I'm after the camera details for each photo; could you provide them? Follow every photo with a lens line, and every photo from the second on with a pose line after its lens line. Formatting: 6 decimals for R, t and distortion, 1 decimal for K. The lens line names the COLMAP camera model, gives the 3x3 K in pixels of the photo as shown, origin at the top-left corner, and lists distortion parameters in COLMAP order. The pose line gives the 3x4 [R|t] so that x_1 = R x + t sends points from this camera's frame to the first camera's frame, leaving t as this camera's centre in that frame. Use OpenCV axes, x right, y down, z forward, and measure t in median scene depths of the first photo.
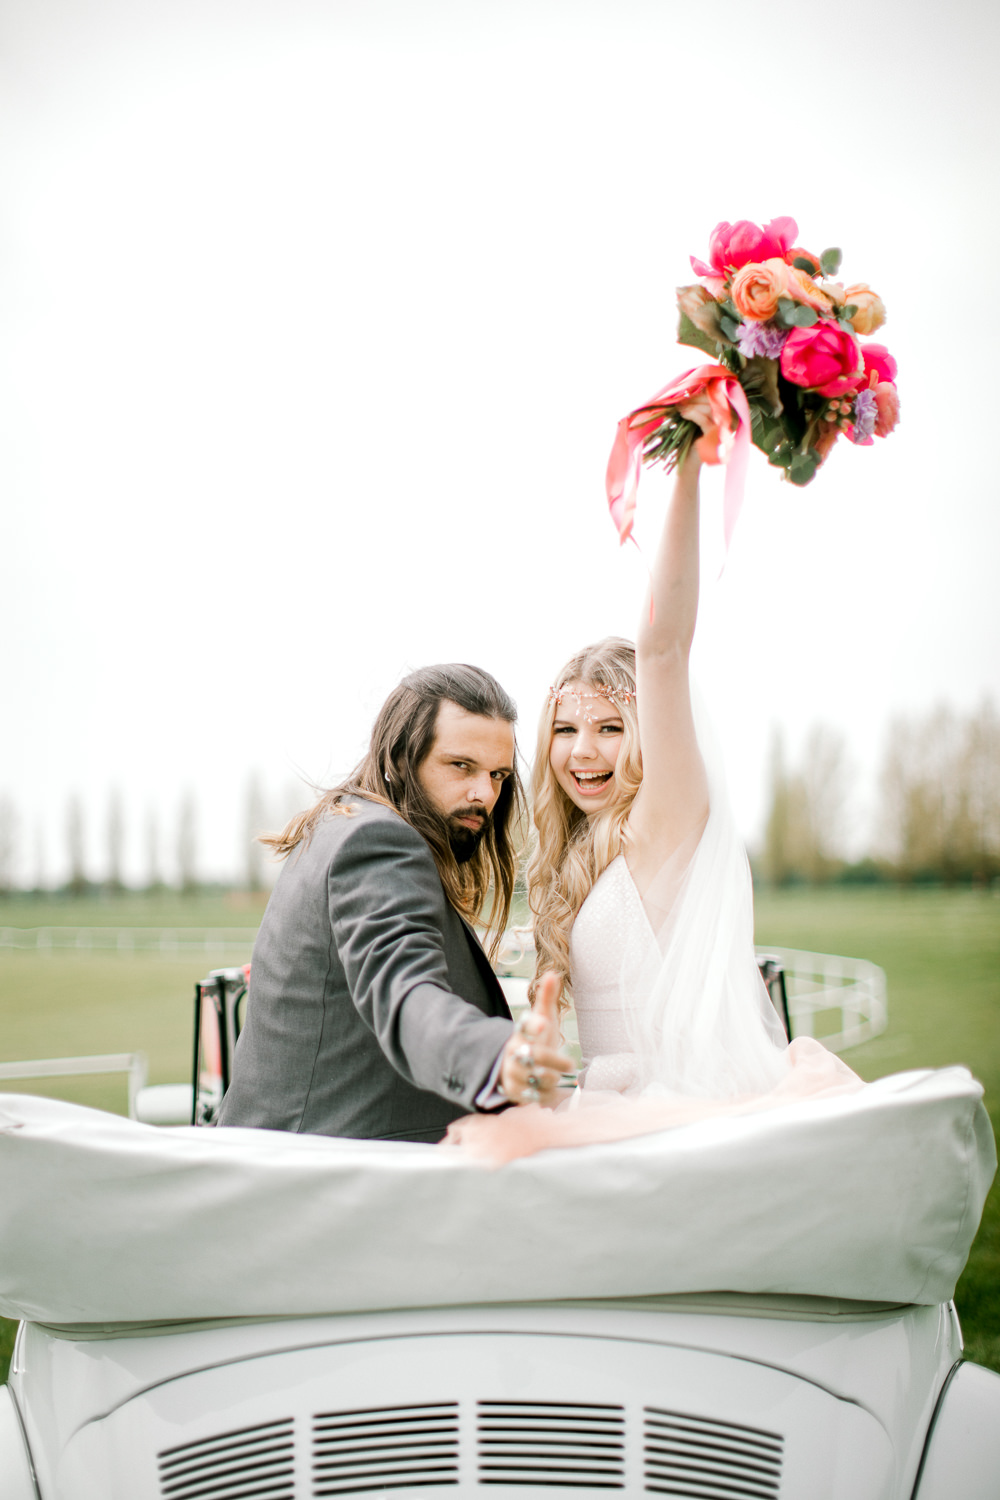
lens RADIAL K [[2159.0, 0, 500.0], [0, 2159.0, 750.0], [0, 0, 1]] dist [-0.045302, -0.055286]
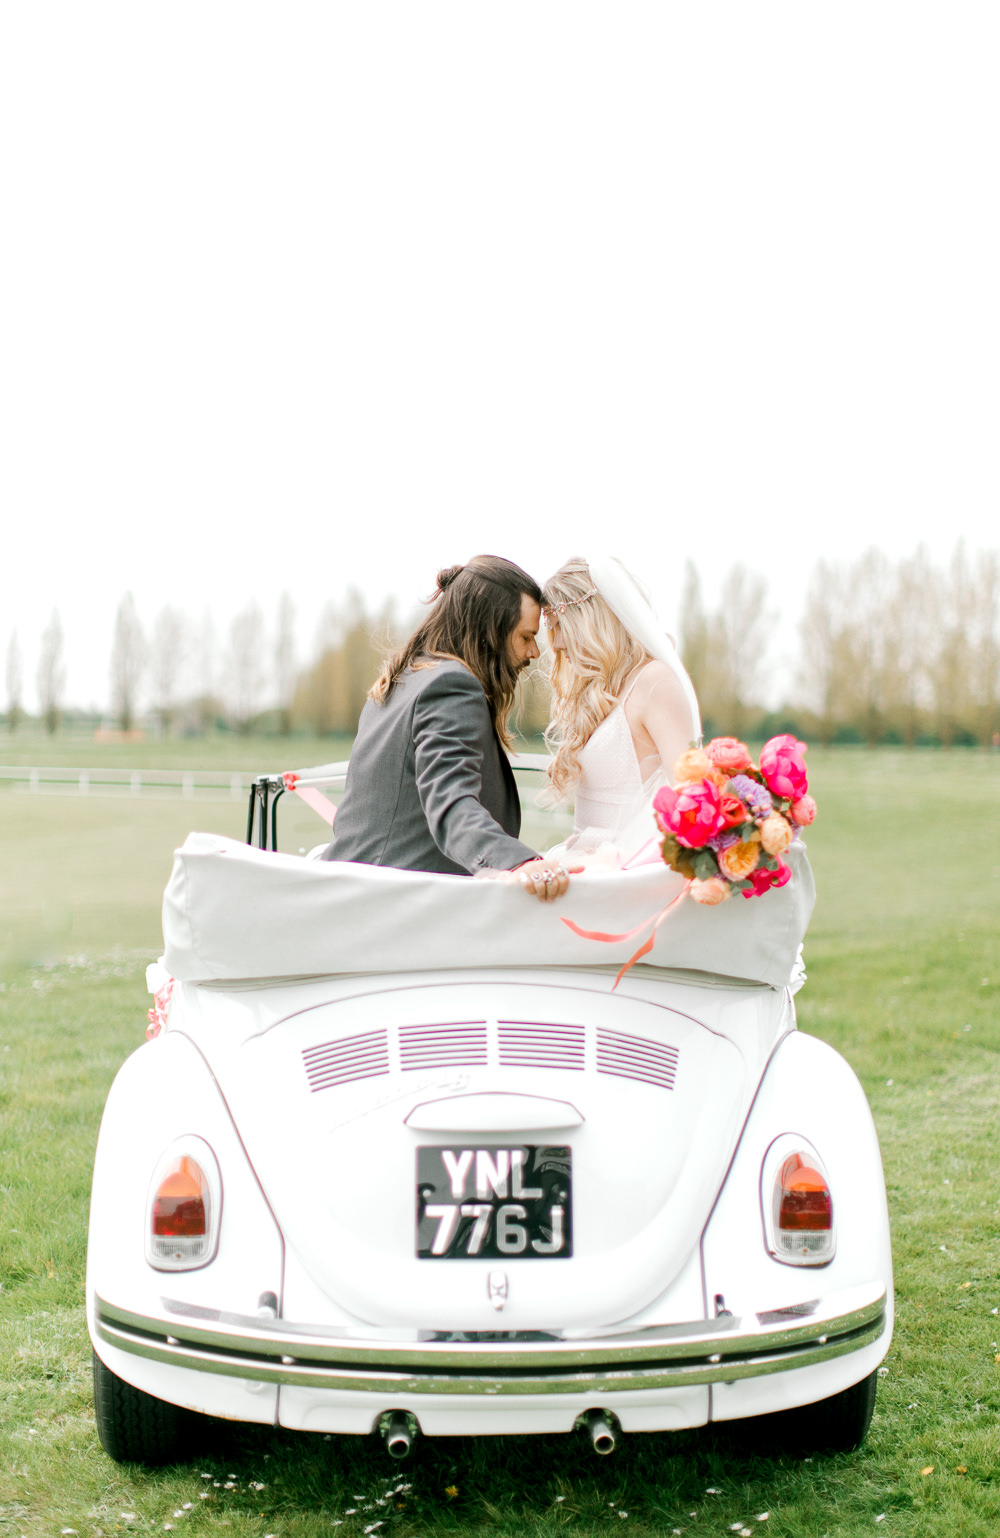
lens RADIAL K [[2302.2, 0, 500.0], [0, 2302.2, 769.0], [0, 0, 1]] dist [0.052684, 0.015606]
pose [[0.998477, 0.030214, 0.046154, -0.081011], [-0.033838, 0.996231, 0.079863, -0.029639], [-0.043567, -0.081304, 0.995737, -0.645187]]
